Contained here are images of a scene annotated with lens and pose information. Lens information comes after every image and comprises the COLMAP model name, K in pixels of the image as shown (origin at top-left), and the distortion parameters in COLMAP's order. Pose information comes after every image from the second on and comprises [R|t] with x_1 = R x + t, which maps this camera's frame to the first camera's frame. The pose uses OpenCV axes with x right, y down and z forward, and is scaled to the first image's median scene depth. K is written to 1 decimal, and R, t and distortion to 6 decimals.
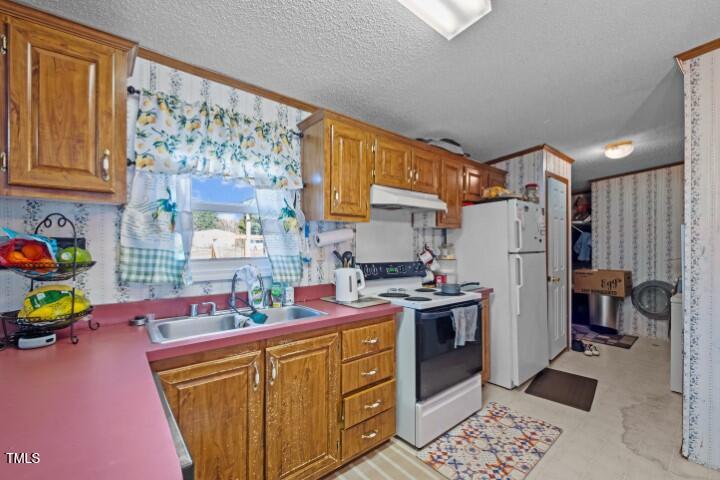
lens RADIAL K [[309.0, 0, 360.3], [0, 309.0, 241.3], [0, 0, 1]] dist [-0.003043, -0.000436]
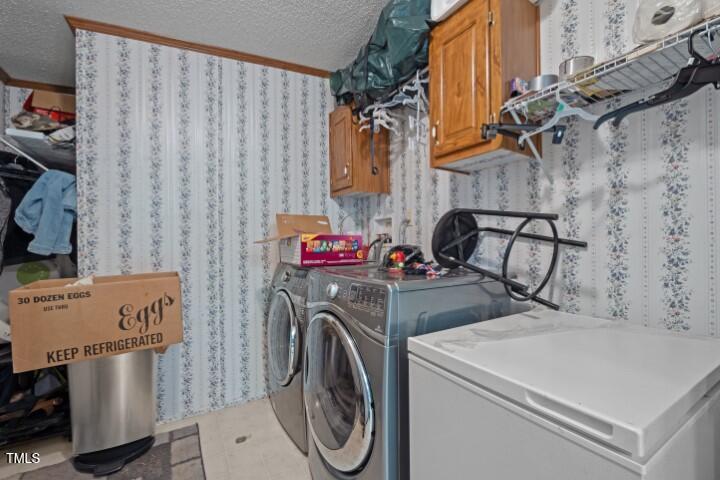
lens RADIAL K [[309.0, 0, 357.3], [0, 309.0, 239.6], [0, 0, 1]] dist [-0.003043, -0.000436]
pose [[0.138476, 0.004451, 0.990356, 0.463068], [0.008480, 0.999948, -0.005679, 0.053038], [-0.990329, 0.009184, 0.138431, 0.656131]]
